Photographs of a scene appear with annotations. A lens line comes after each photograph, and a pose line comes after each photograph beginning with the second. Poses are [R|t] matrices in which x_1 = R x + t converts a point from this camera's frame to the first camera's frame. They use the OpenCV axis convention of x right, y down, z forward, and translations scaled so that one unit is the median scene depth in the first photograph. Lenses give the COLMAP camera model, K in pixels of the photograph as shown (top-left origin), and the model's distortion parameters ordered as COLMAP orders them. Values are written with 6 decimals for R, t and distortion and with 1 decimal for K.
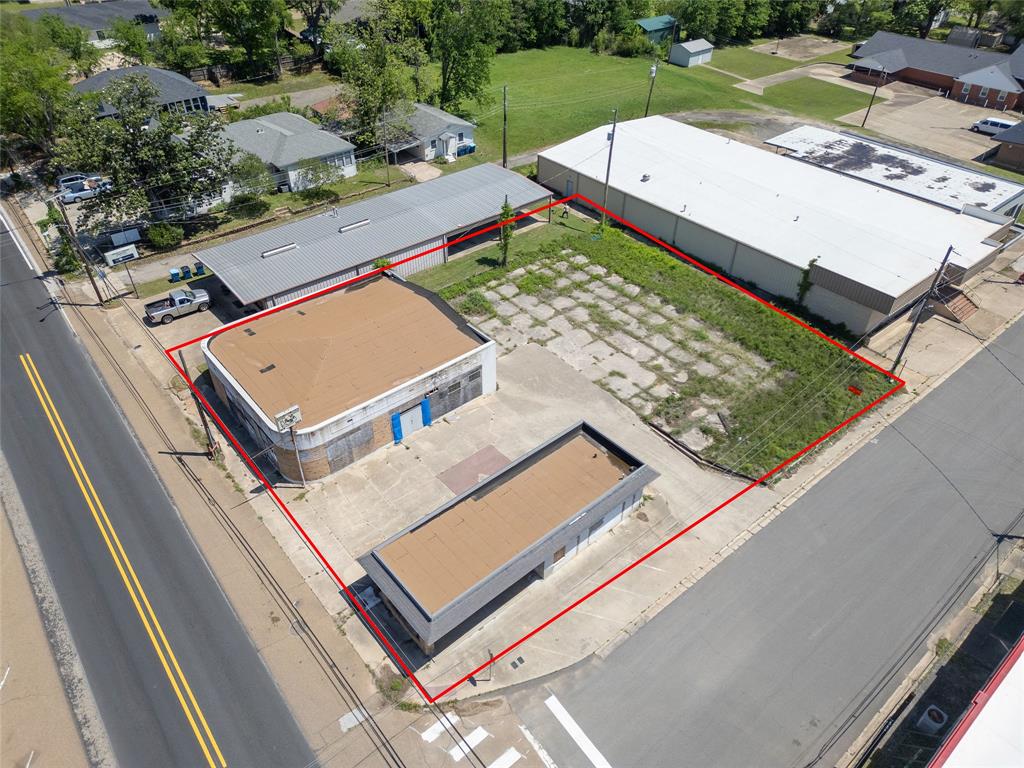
lens RADIAL K [[714.0, 0, 512.0], [0, 714.0, 384.0], [0, 0, 1]] dist [0.074828, -0.064321]
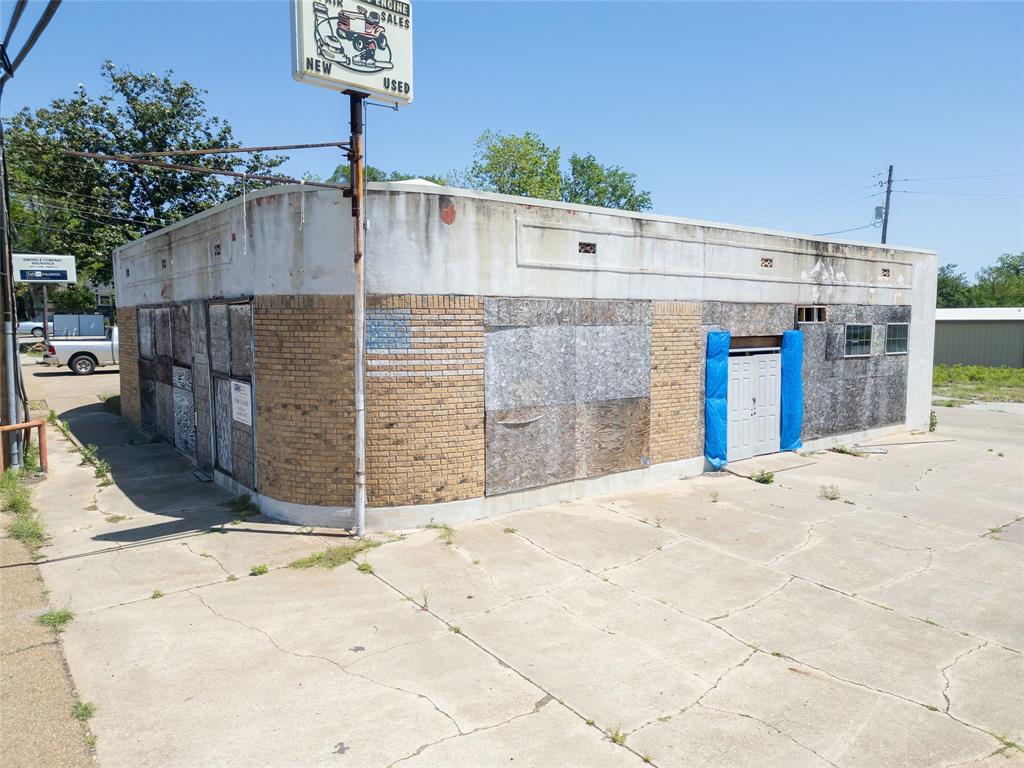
lens RADIAL K [[714.0, 0, 512.0], [0, 714.0, 384.0], [0, 0, 1]] dist [0.074828, -0.064321]
pose [[0.998945, -0.000739, -0.045913, -0.175649], [-0.025024, 0.829592, -0.557809, 0.161954], [0.038502, 0.558370, 0.828698, 0.604907]]
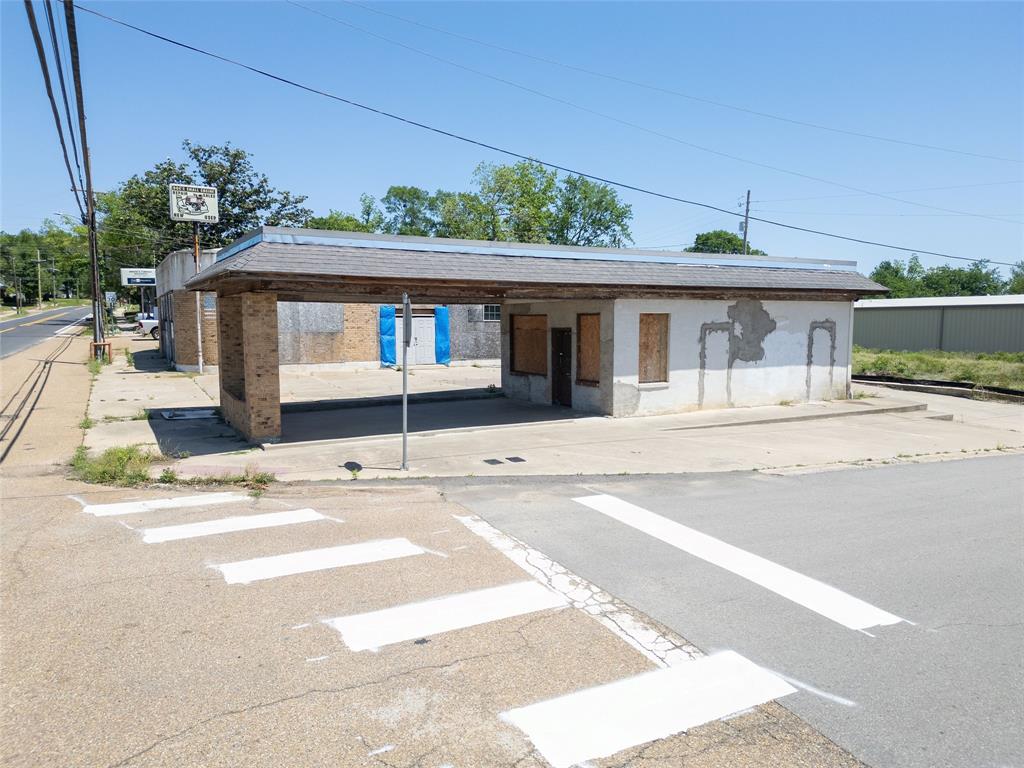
lens RADIAL K [[714.0, 0, 512.0], [0, 714.0, 384.0], [0, 0, 1]] dist [0.074828, -0.064321]
pose [[0.981120, 0.011331, -0.193067, 0.043210], [-0.116984, 0.829717, -0.545789, 0.318019], [0.154006, 0.558070, 0.815377, 0.432905]]
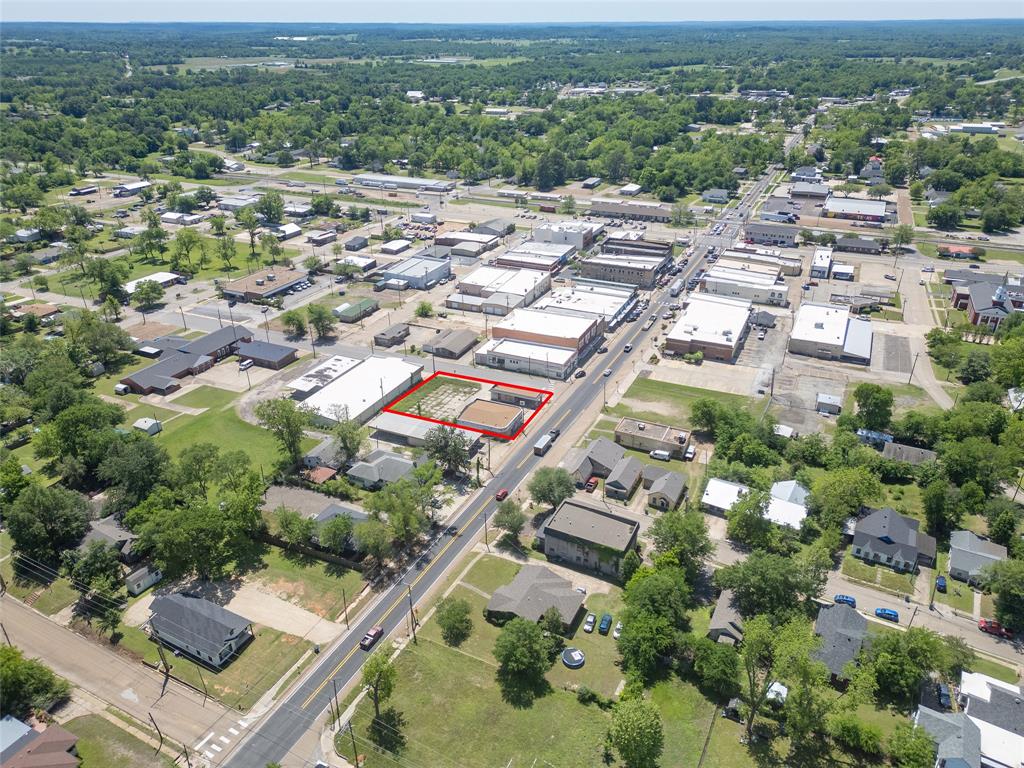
lens RADIAL K [[714.0, 0, 512.0], [0, 714.0, 384.0], [0, 0, 1]] dist [0.074828, -0.064321]
pose [[-0.426932, -0.409264, 0.806370, -2.946217], [0.564906, 0.575608, 0.591233, -2.102827], [-0.706123, 0.707939, -0.014550, 0.702440]]
